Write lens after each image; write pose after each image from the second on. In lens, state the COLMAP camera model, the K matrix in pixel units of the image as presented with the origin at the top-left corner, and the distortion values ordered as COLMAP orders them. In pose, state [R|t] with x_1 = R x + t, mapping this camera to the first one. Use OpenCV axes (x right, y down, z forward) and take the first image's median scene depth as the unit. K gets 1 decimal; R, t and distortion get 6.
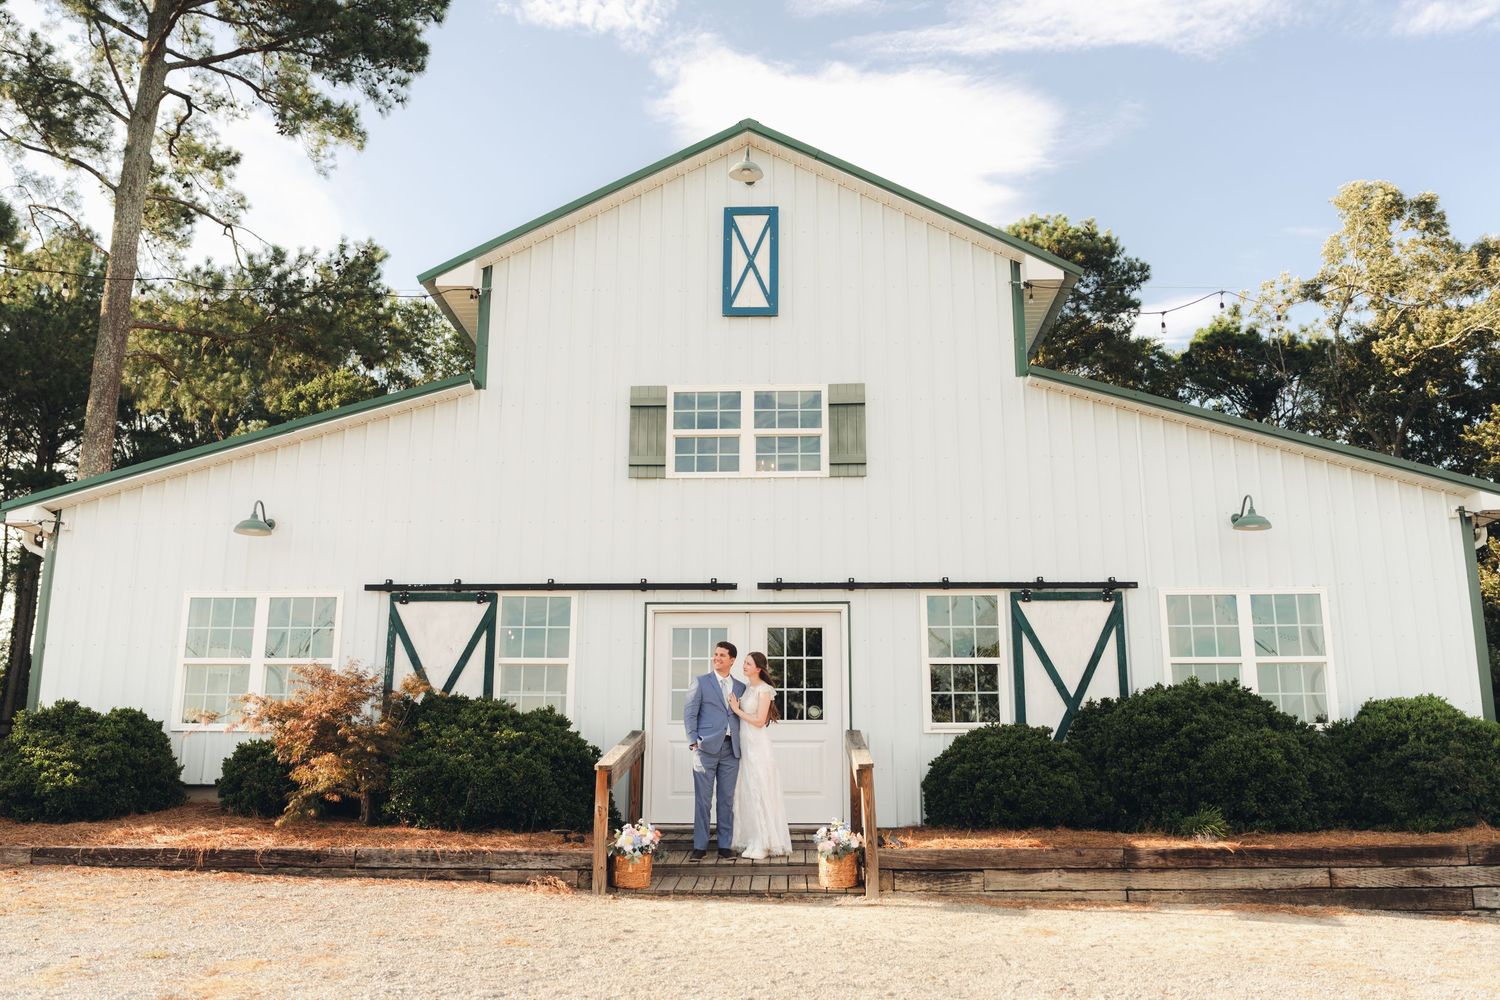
lens RADIAL K [[1370.3, 0, 750.0], [0, 1370.3, 500.0], [0, 0, 1]] dist [-0.000175, -0.000056]
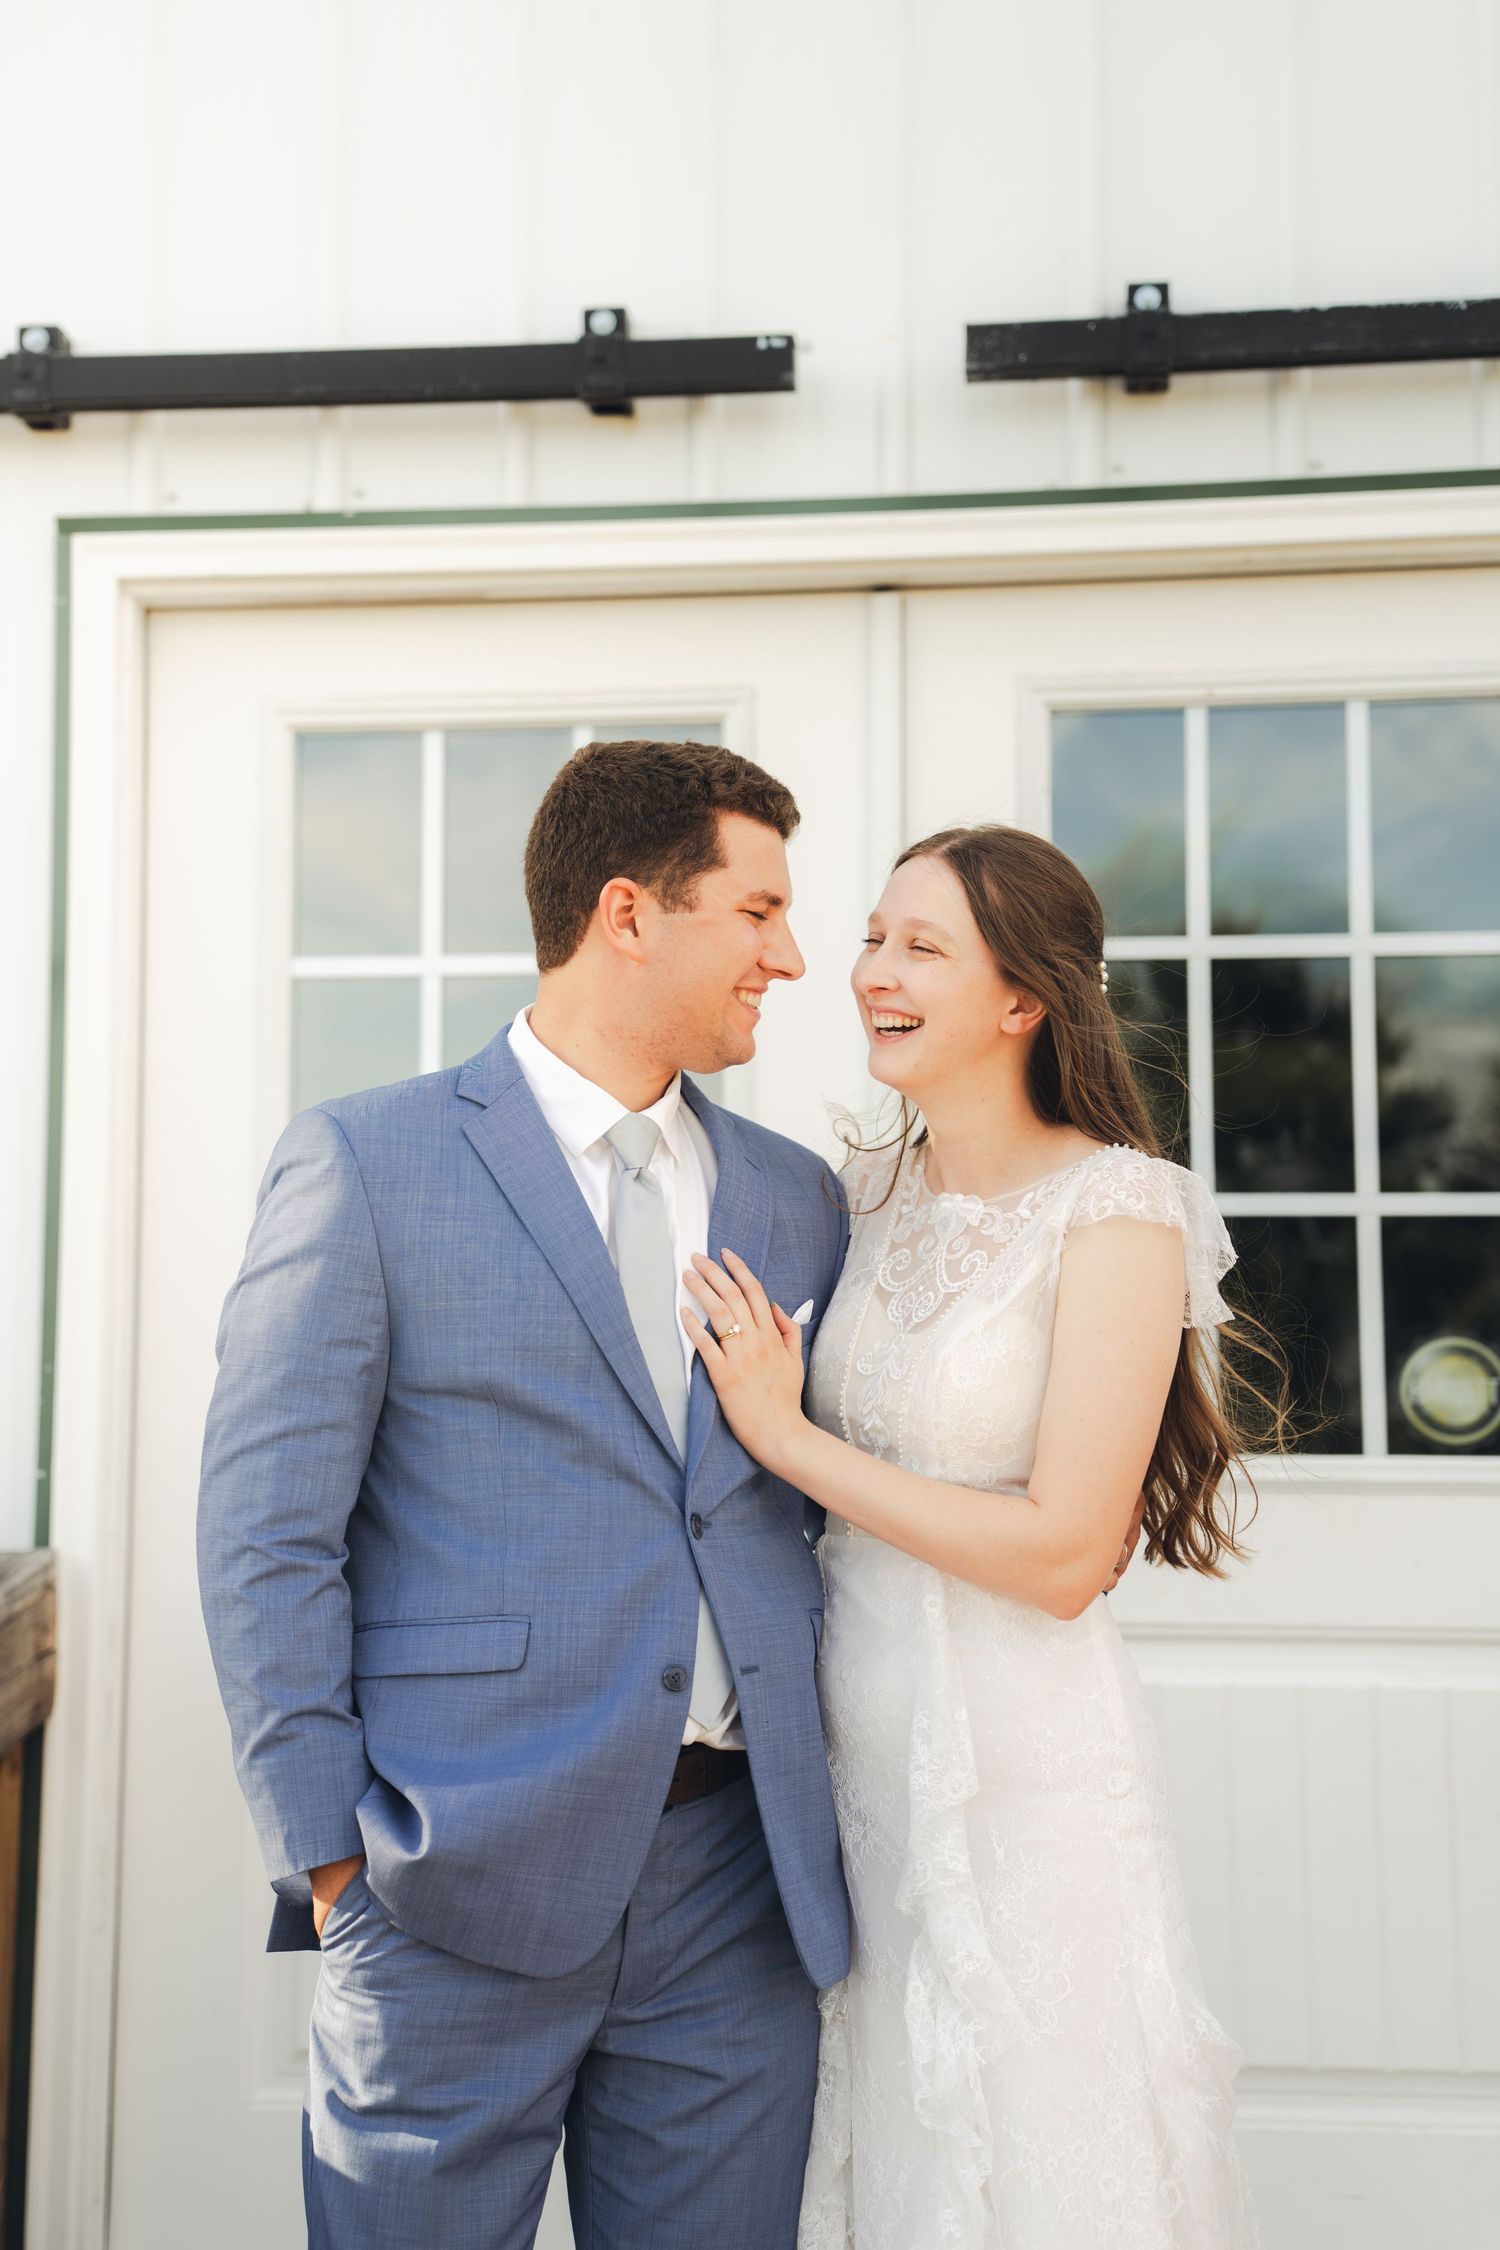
lens RADIAL K [[3162.6, 0, 750.0], [0, 3162.6, 1125.0], [0, 0, 1]] dist [0.006543, 0.006156]
pose [[0.998228, -0.021331, -0.055544, 0.000217], [0.028489, 0.990915, 0.131438, 0.102409], [0.052235, -0.132788, 0.989767, 0.785909]]
